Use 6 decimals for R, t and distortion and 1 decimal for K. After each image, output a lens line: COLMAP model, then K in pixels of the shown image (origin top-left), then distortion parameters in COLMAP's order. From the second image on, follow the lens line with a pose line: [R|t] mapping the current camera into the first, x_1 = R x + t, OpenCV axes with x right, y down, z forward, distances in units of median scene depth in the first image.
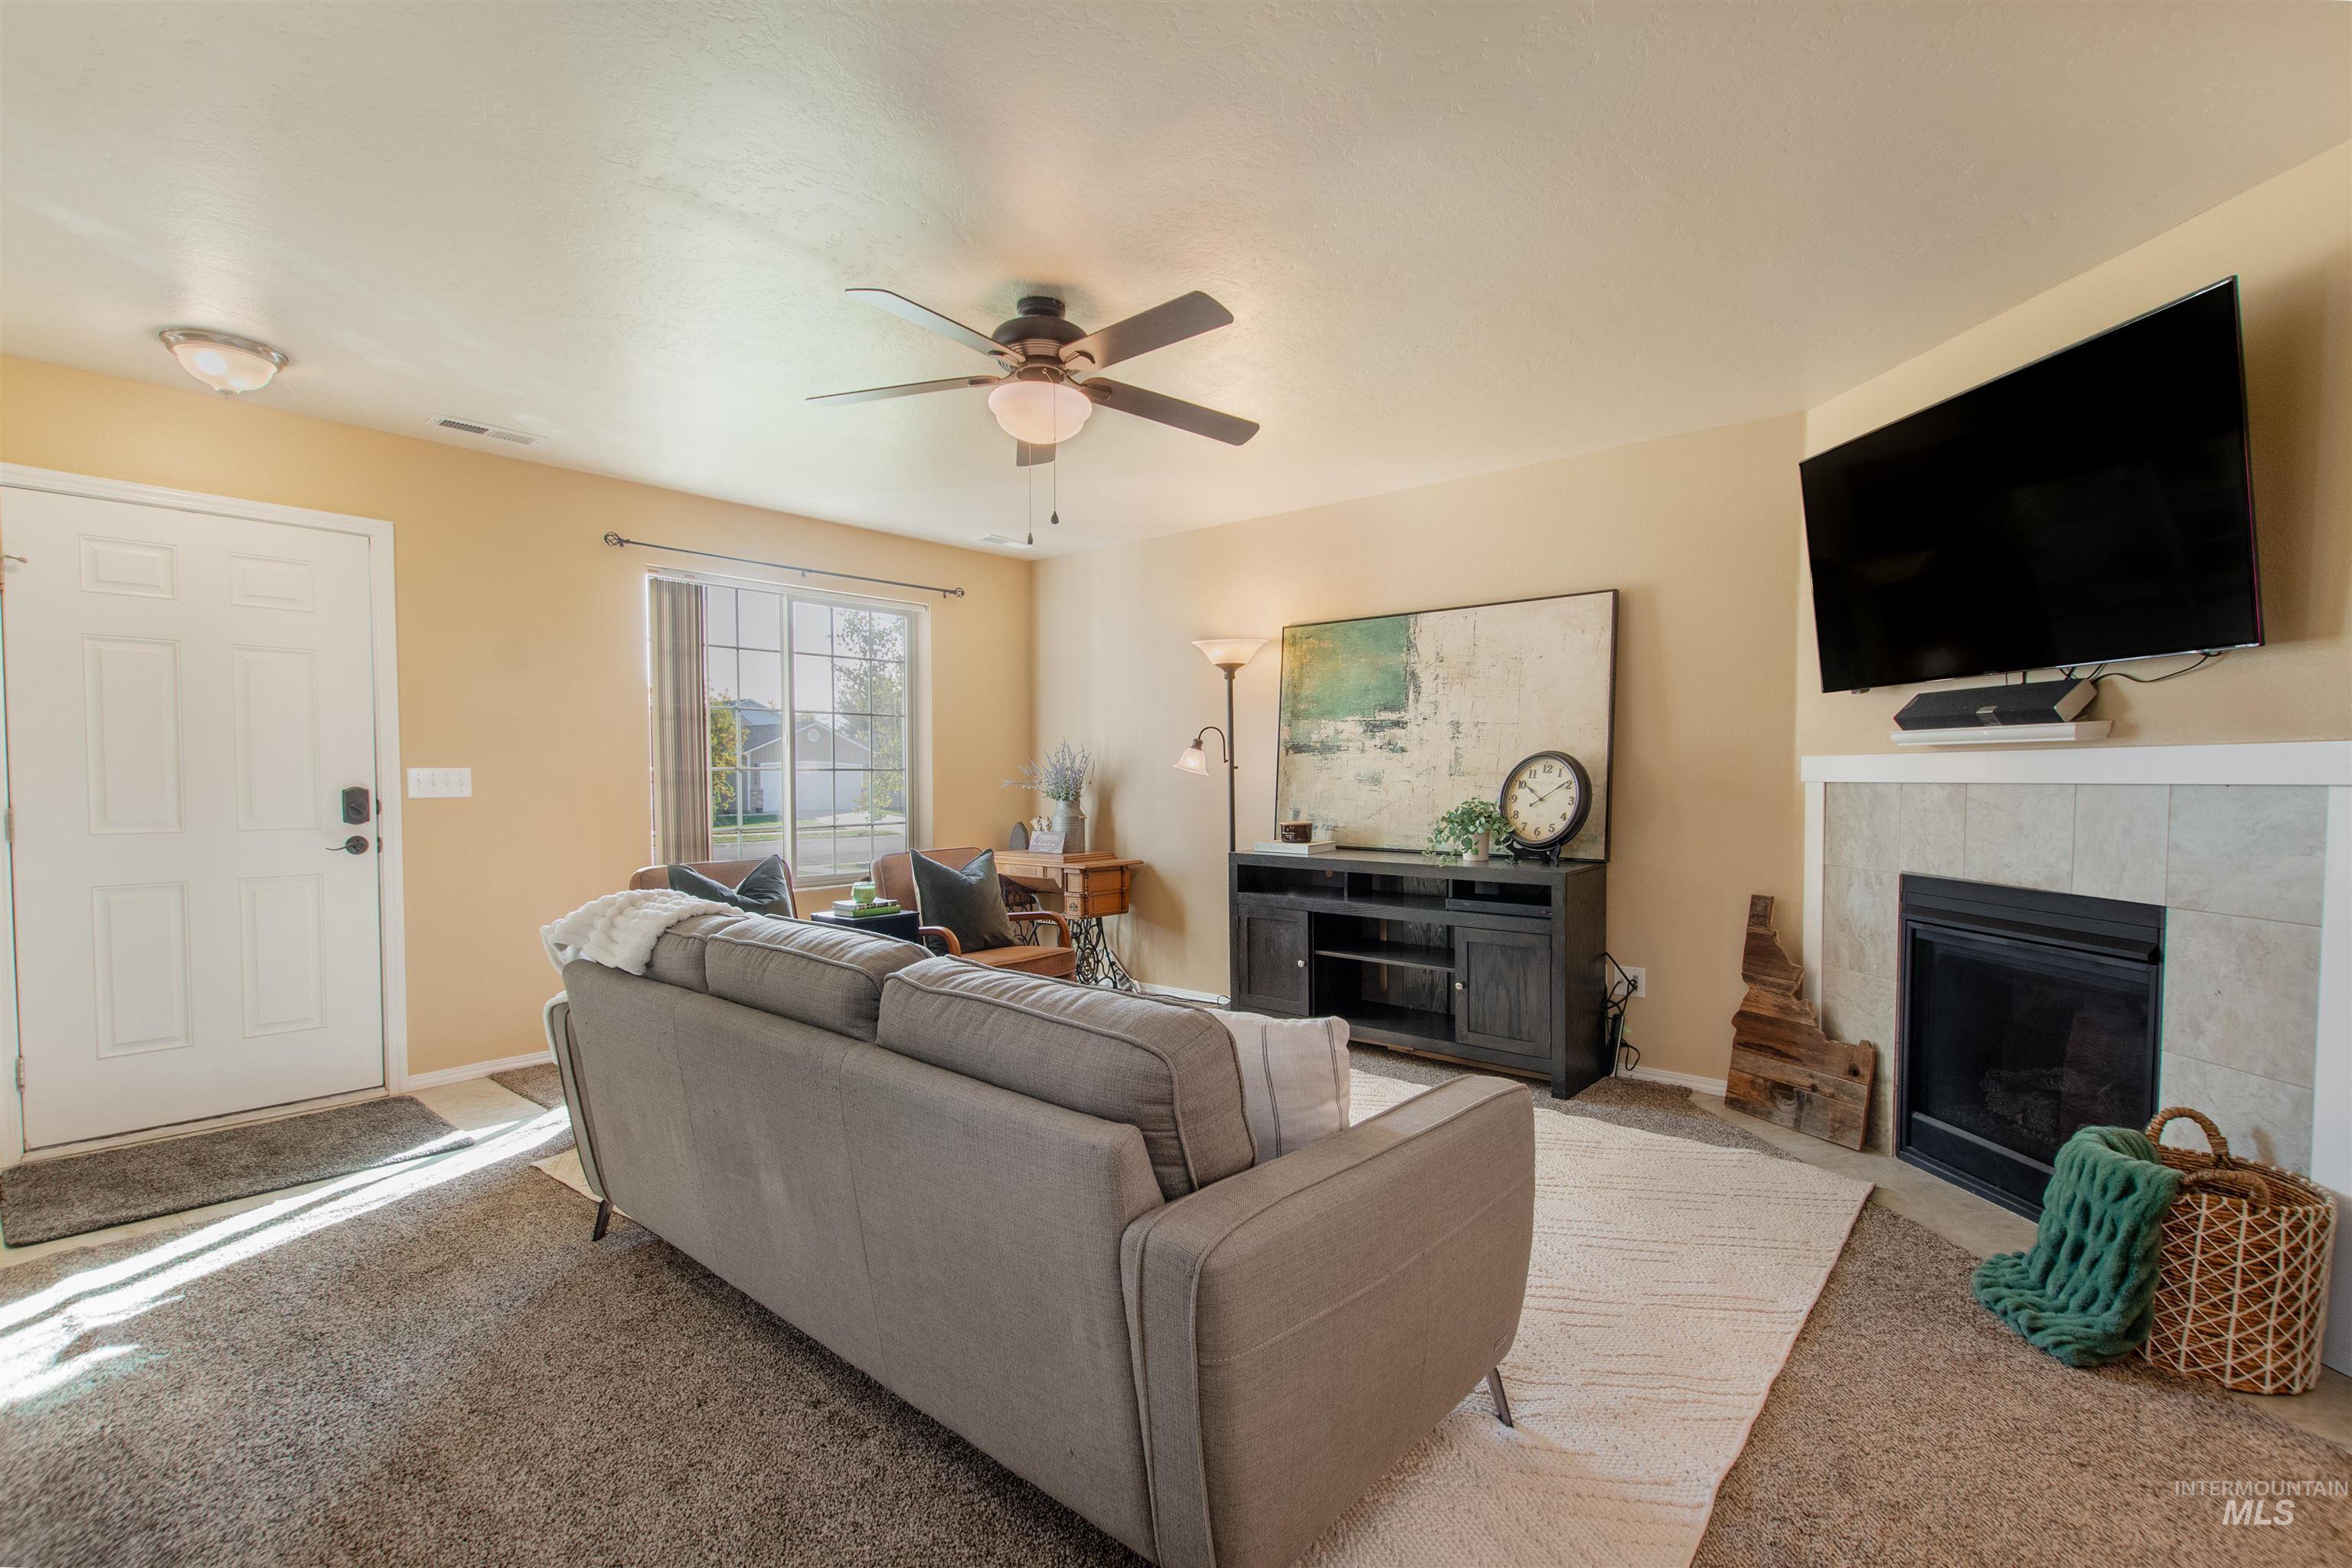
lens RADIAL K [[1071.8, 0, 1189.5], [0, 1071.8, 788.4], [0, 0, 1]] dist [0.010582, -0.005947]
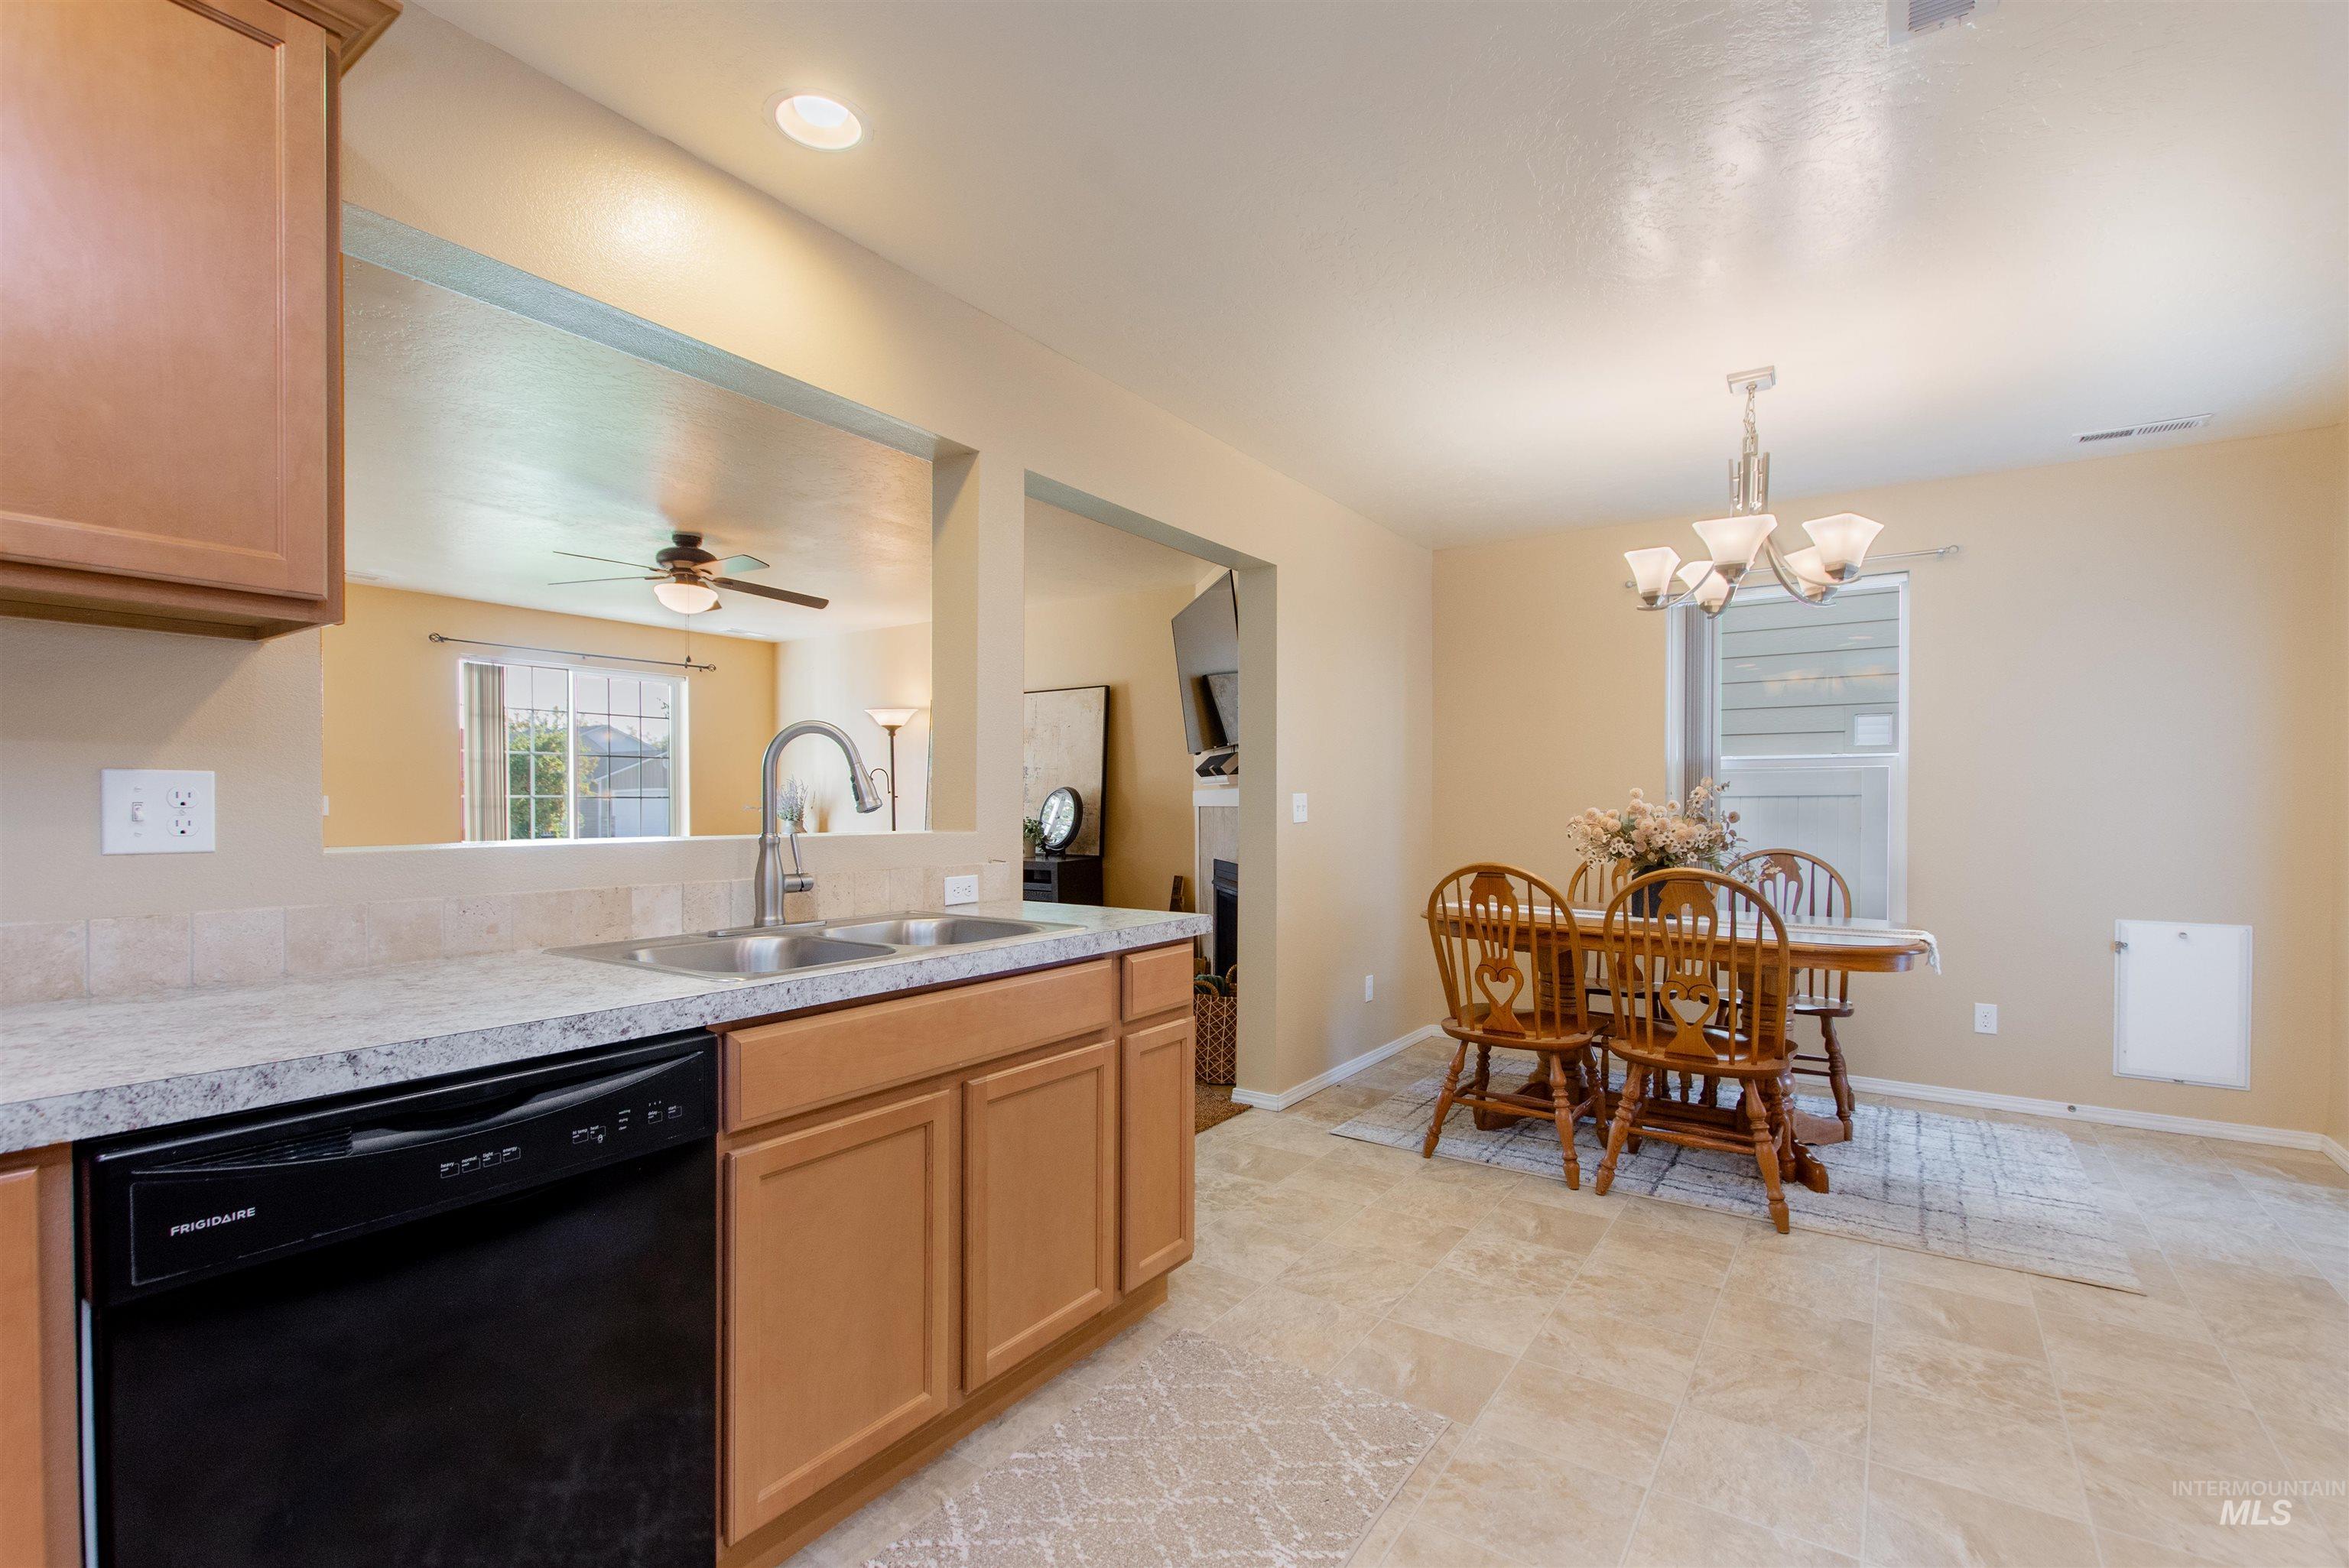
lens RADIAL K [[1070.3, 0, 1197.5], [0, 1070.3, 789.0], [0, 0, 1]] dist [0.010582, -0.005947]
pose [[0.994234, 0.005745, 0.107079, 0.359719], [-0.002715, 0.999592, -0.028421, 0.012334], [-0.107199, 0.027967, 0.993844, -0.592147]]
